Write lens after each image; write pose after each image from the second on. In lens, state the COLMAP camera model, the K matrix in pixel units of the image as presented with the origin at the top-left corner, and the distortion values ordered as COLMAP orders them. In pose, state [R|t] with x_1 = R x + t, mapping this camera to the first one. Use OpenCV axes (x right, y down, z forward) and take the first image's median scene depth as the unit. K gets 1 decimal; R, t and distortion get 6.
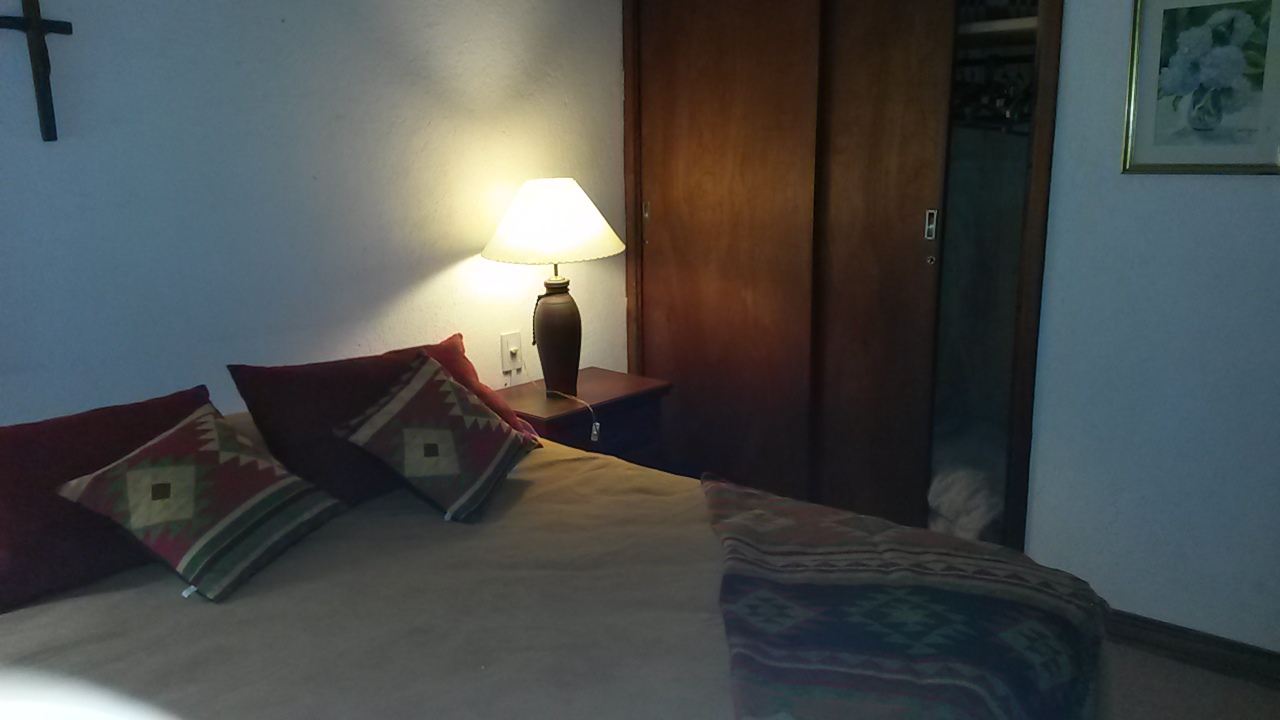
lens RADIAL K [[1017.5, 0, 640.0], [0, 1017.5, 360.0], [0, 0, 1]] dist [0.079878, -0.082450]
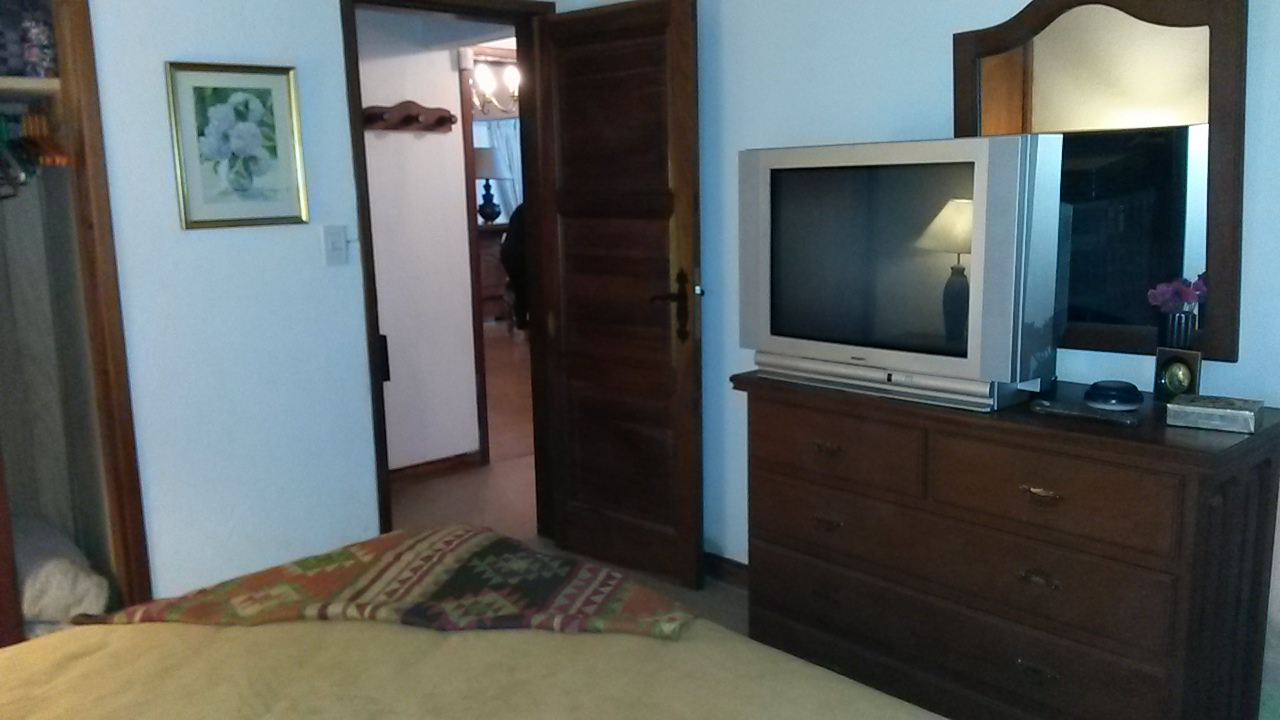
lens RADIAL K [[1017.5, 0, 640.0], [0, 1017.5, 360.0], [0, 0, 1]] dist [0.079878, -0.082450]
pose [[0.159235, -0.167978, 0.972845, -0.585709], [0.233384, 0.963892, 0.128232, -0.077866], [-0.959258, 0.206627, 0.192689, 0.370078]]
